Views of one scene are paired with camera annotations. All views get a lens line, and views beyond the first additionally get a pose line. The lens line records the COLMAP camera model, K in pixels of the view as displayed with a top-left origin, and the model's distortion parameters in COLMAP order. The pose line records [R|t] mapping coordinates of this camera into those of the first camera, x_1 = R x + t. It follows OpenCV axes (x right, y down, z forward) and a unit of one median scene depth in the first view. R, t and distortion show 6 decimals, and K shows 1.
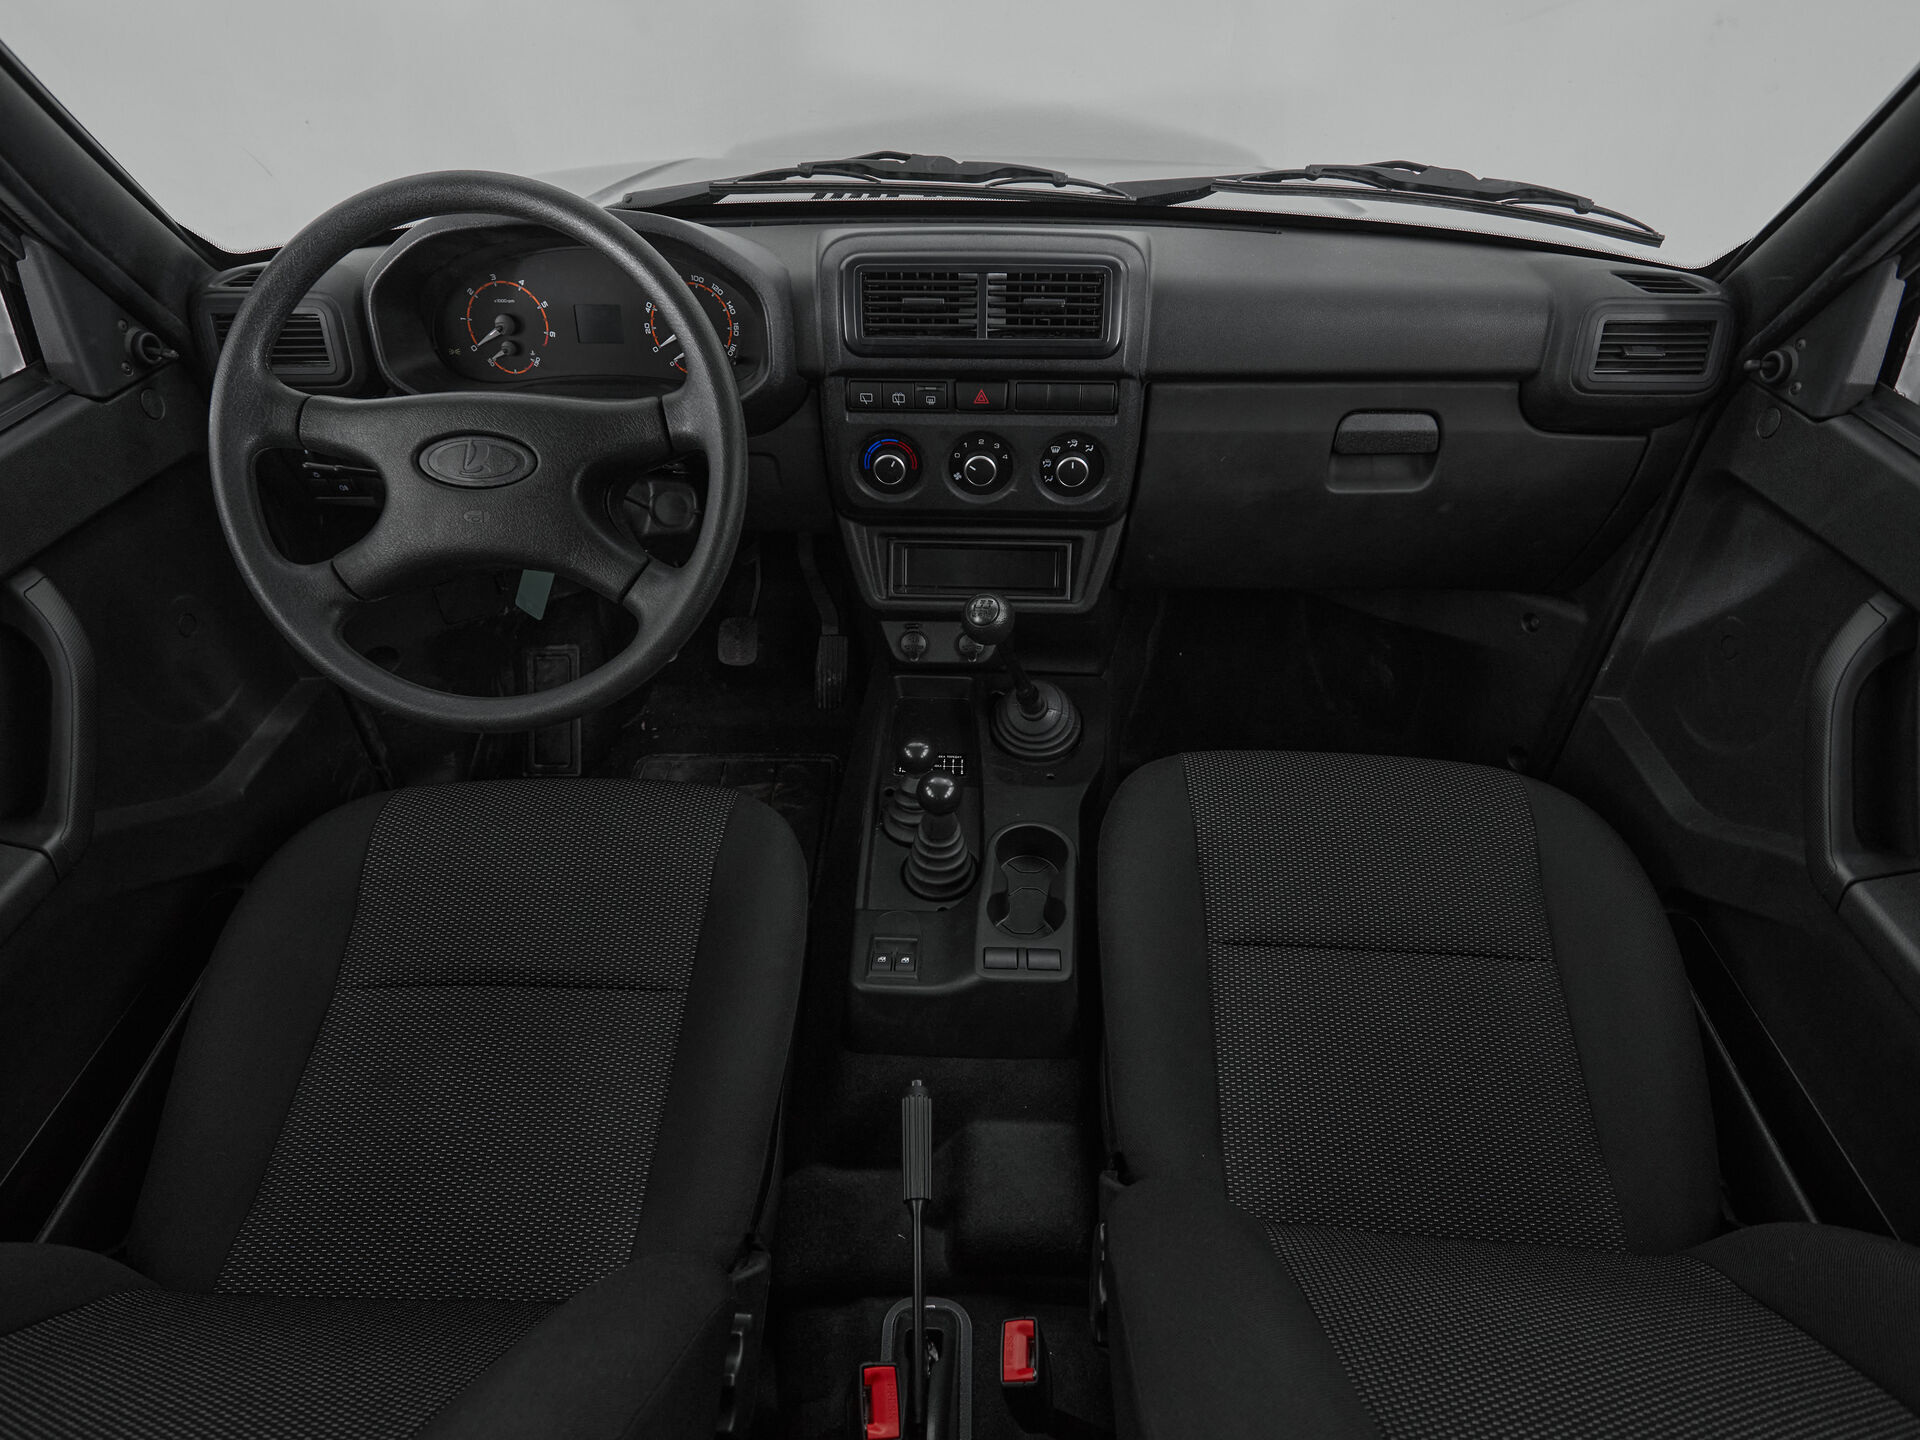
lens RADIAL K [[1053.1, 0, 946.7], [0, 1053.1, 725.3], [0, 0, 1]] dist [0.004687, -0.000451]
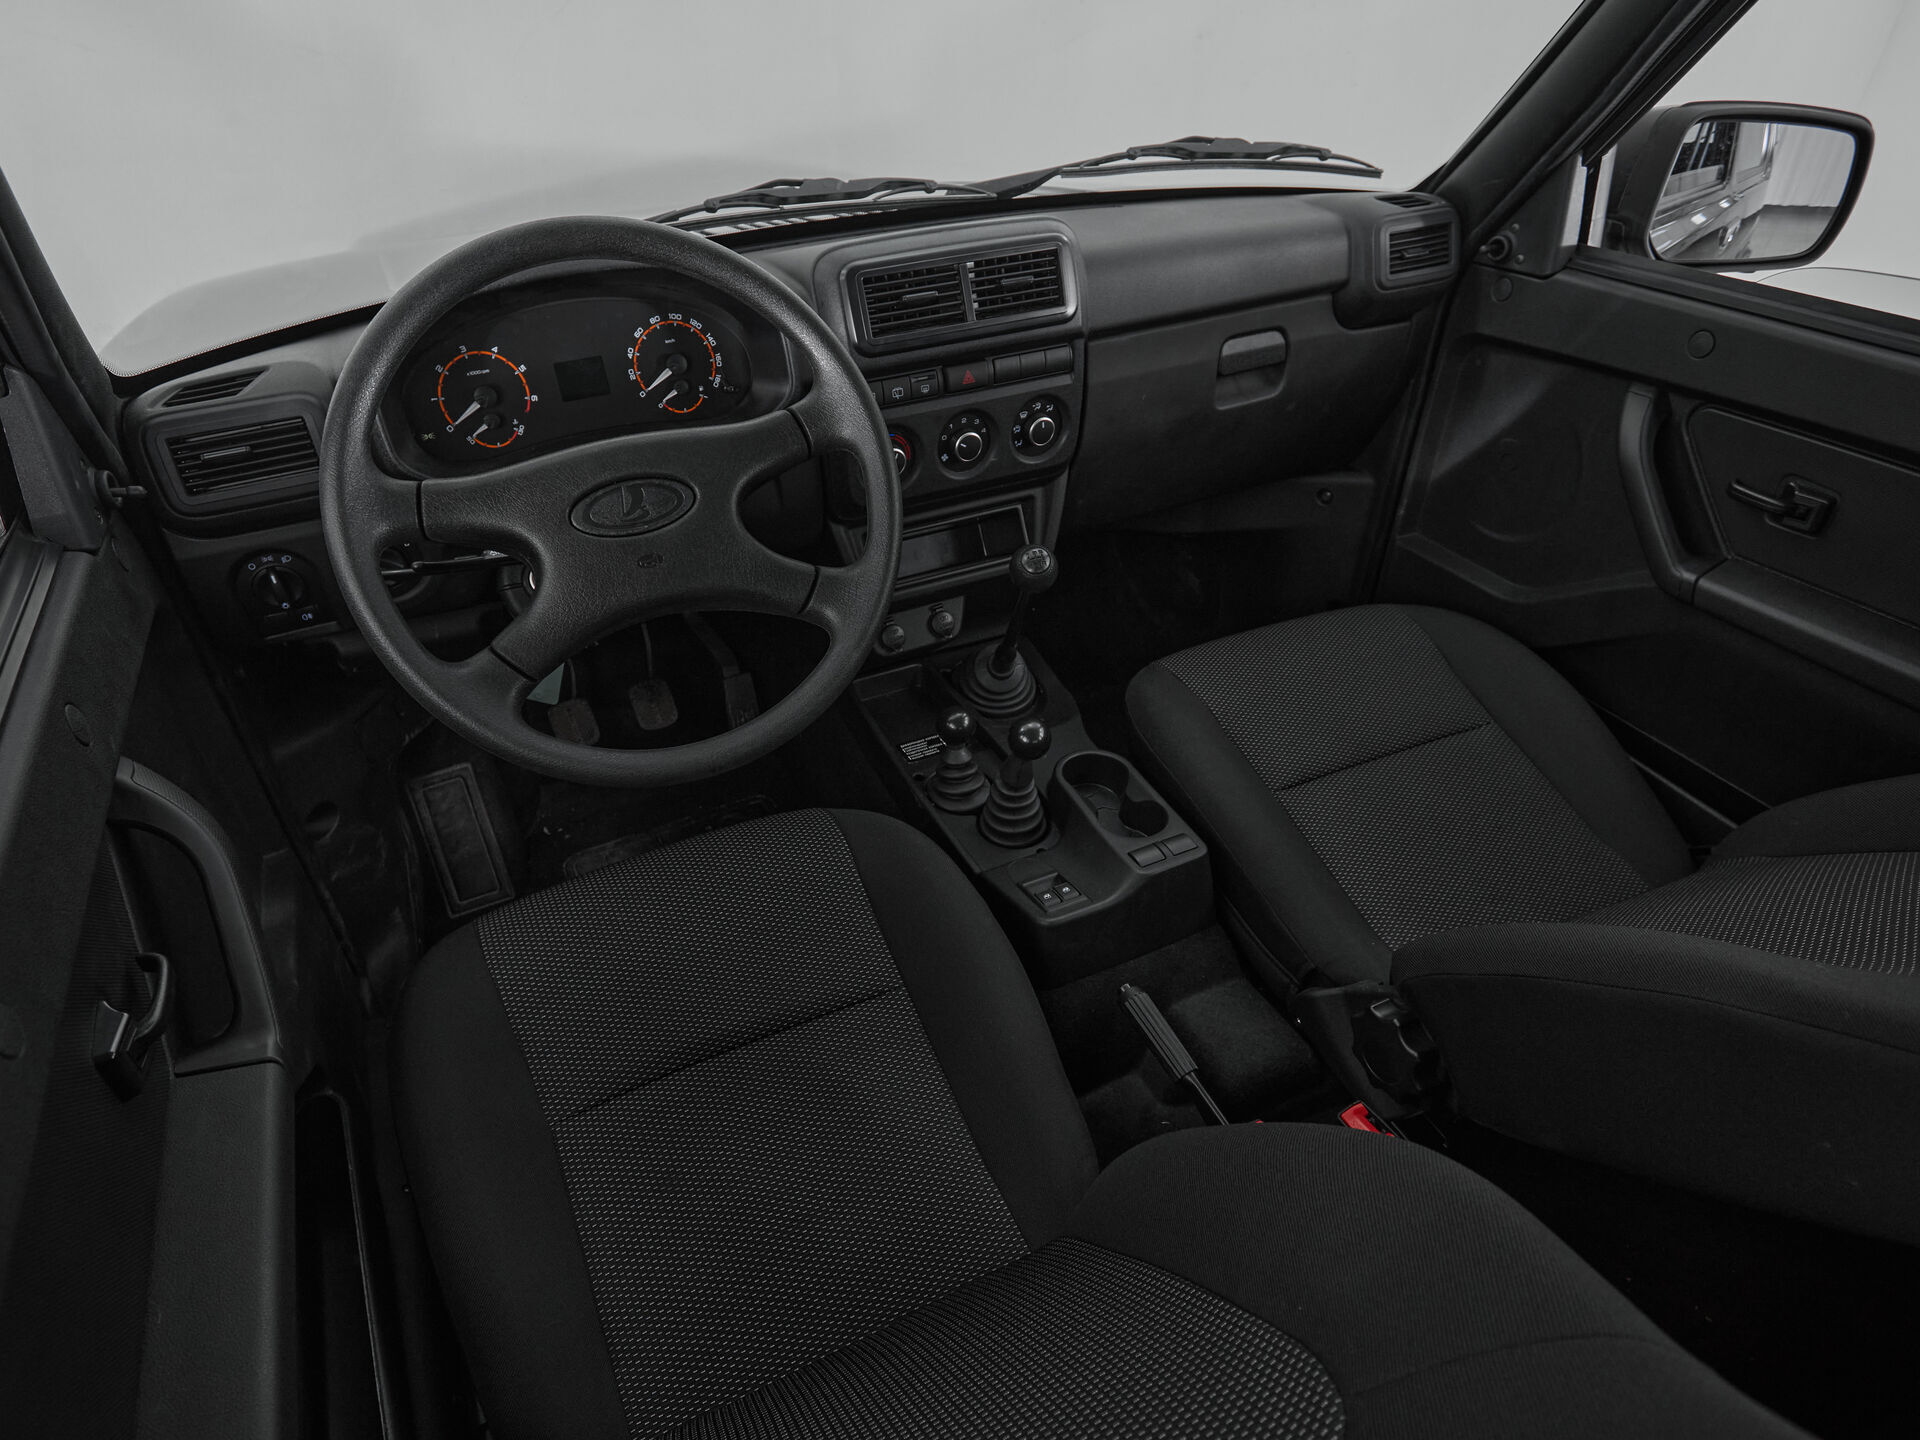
lens RADIAL K [[1053.1, 0, 866.1], [0, 1053.1, 743.3], [0, 0, 1]] dist [0.004687, -0.000451]
pose [[0.901791, -0.285943, 0.324052, -0.525987], [0.300063, 0.953896, 0.006685, 0.011717], [-0.311024, 0.091208, 0.946016, 0.032904]]
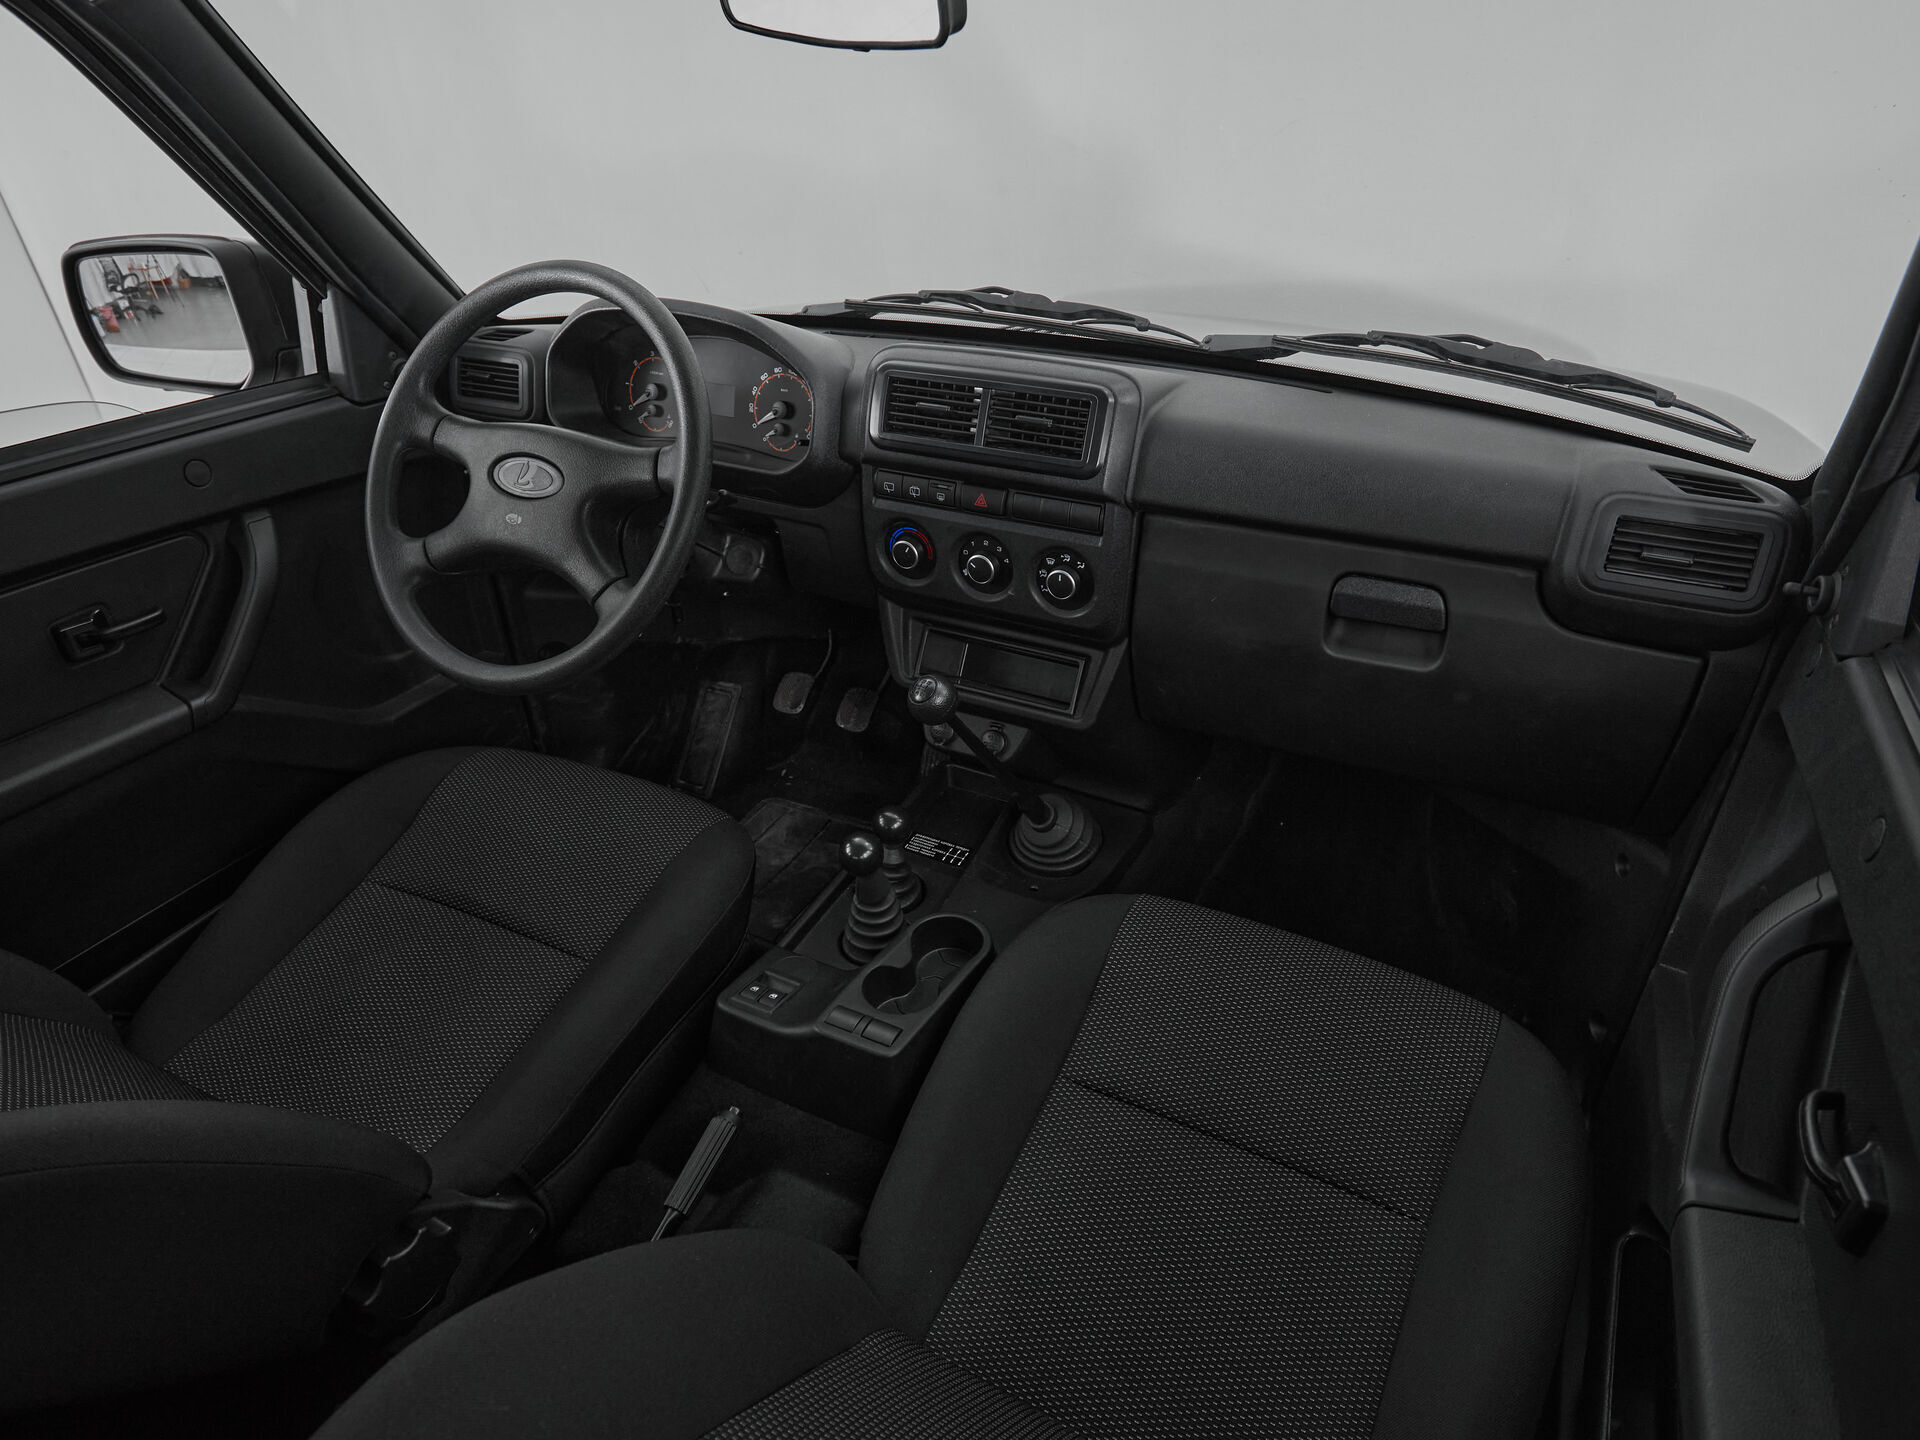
lens RADIAL K [[1053.1, 0, 992.0], [0, 1053.1, 736.5], [0, 0, 1]] dist [0.004687, -0.000451]
pose [[0.921052, 0.216049, -0.324014, 0.441298], [-0.256768, 0.962445, -0.088147, 0.011063], [0.292801, 0.164384, 0.941937, 0.034365]]
